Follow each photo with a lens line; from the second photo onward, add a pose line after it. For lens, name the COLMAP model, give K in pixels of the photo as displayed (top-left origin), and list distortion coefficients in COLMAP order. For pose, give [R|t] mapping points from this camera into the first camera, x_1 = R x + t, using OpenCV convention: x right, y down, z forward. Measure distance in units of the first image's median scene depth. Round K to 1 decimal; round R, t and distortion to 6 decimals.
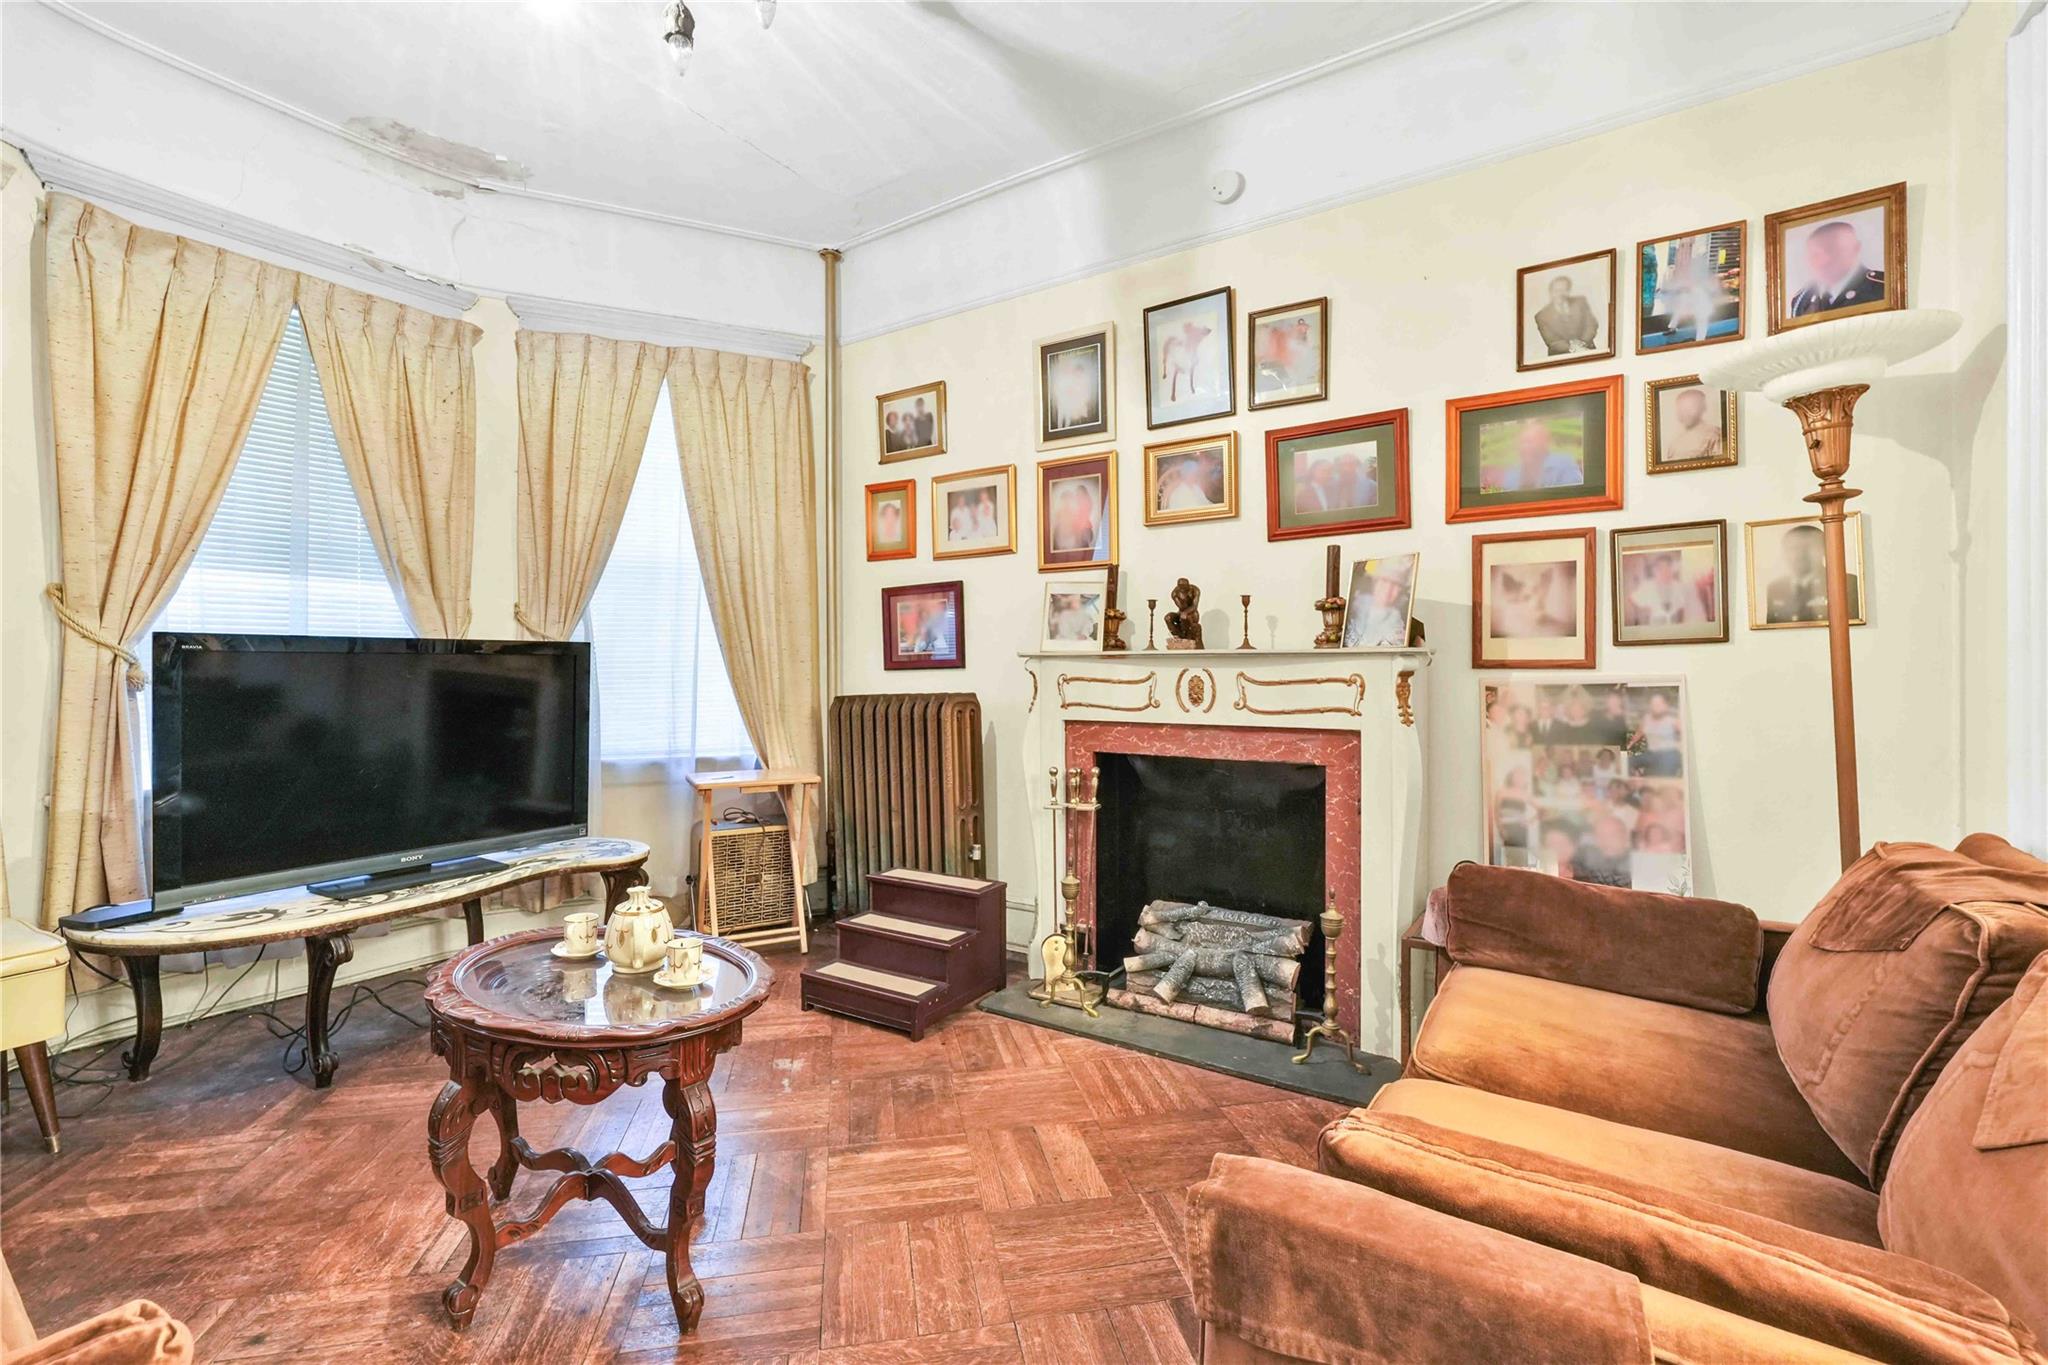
lens RADIAL K [[900.2, 0, 1024.0], [0, 900.2, 682.5], [0, 0, 1]] dist [-0.020632, 0.009562]
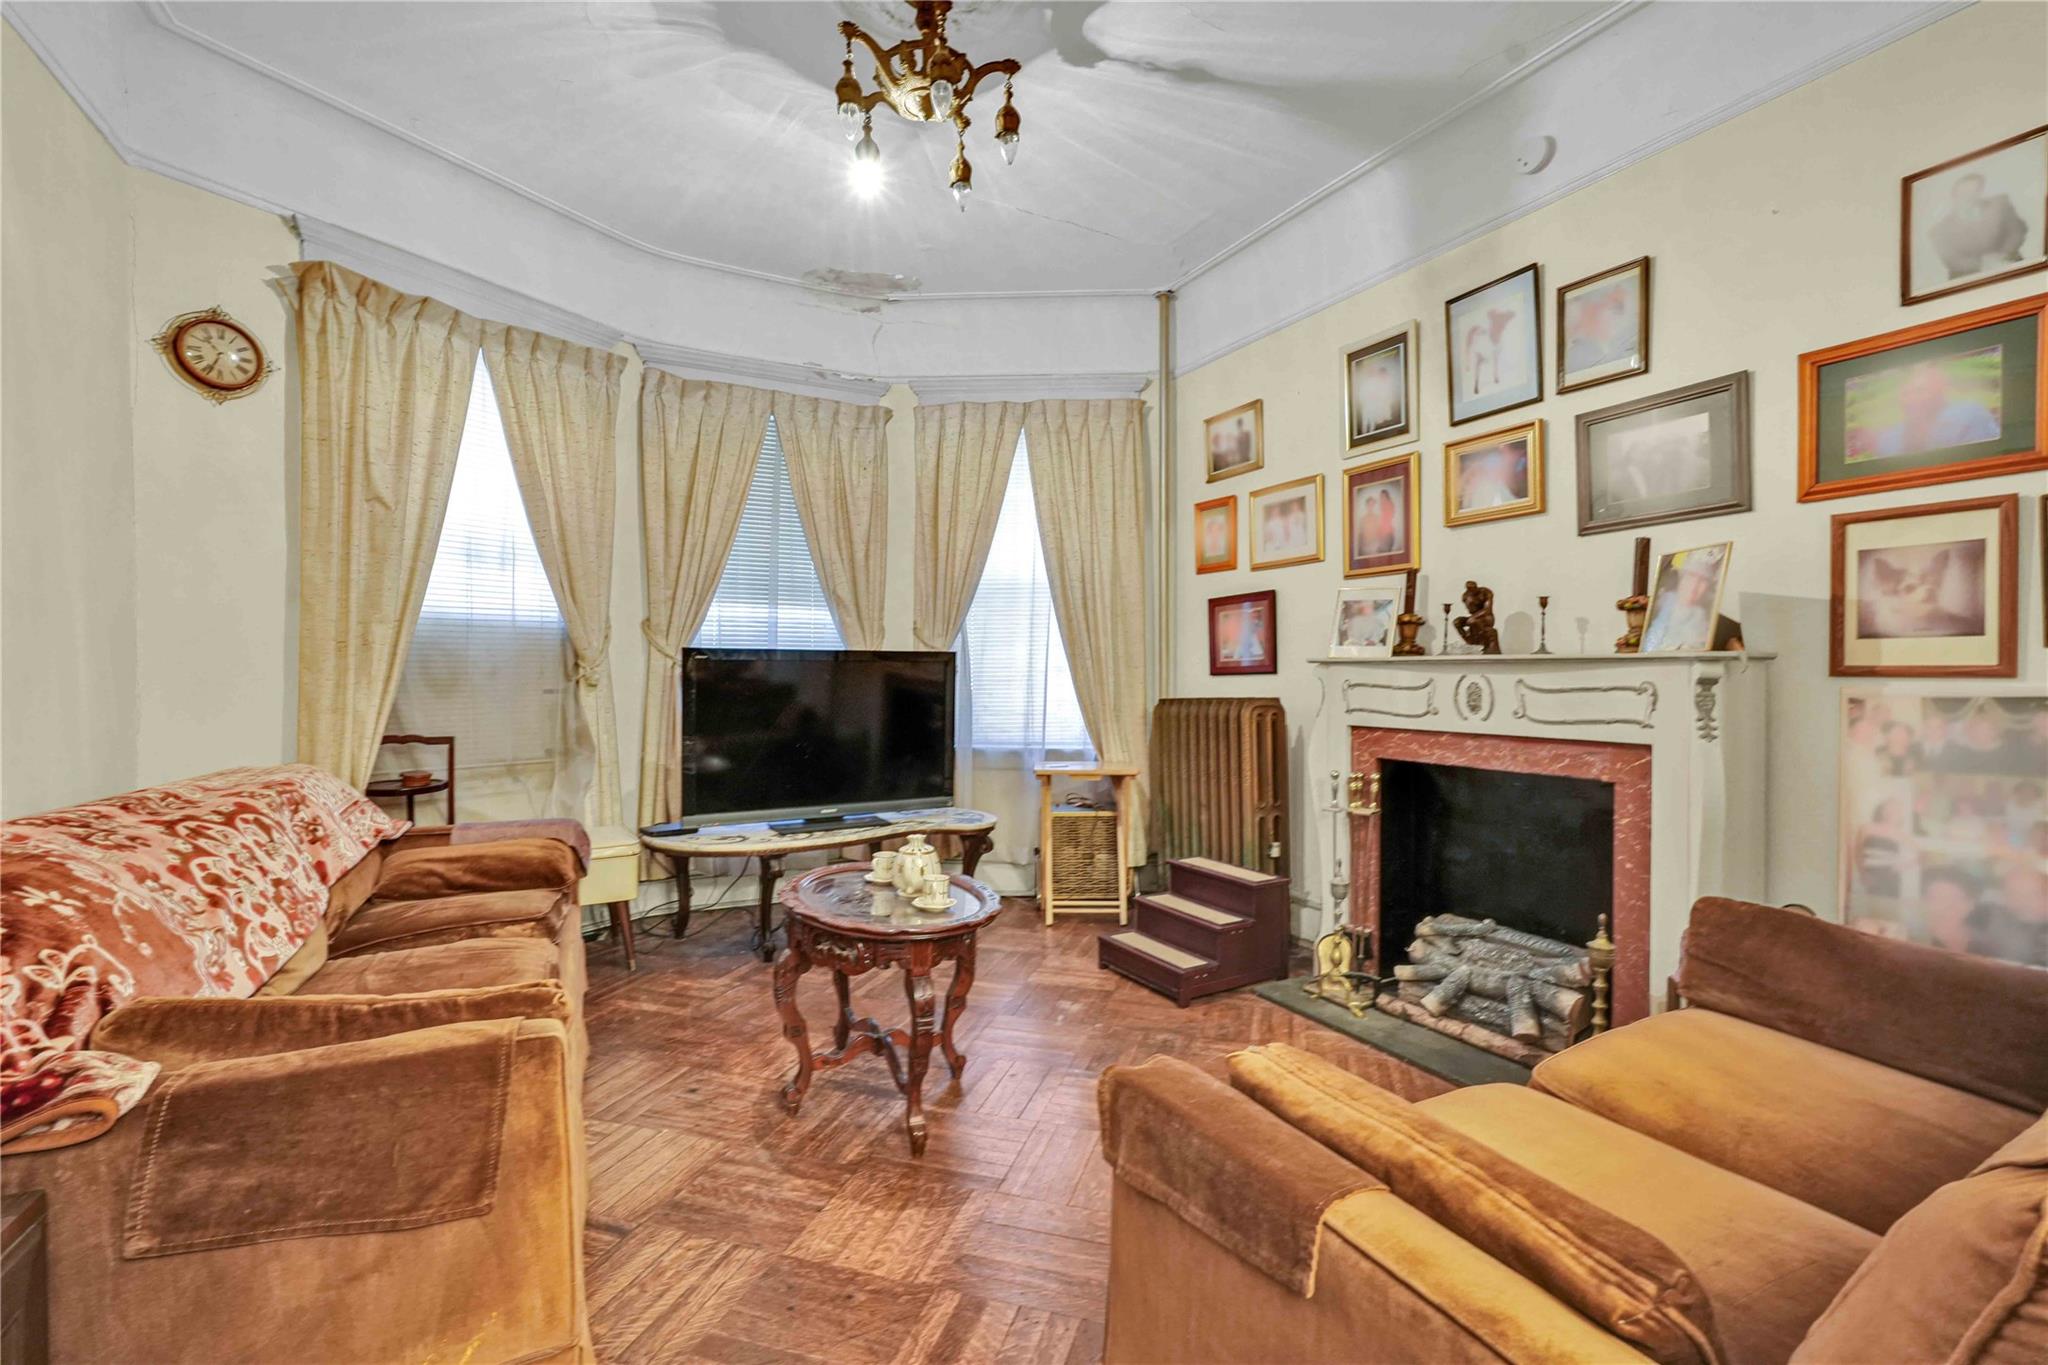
lens RADIAL K [[900.9, 0, 1024.0], [0, 900.9, 698.3], [0, 0, 1]] dist [-0.021839, 0.009019]
pose [[0.881929, 0.016979, -0.471077, 0.206769], [-0.012031, 0.999836, 0.013513, 0.002304], [0.471229, -0.006250, 0.881989, -0.067533]]
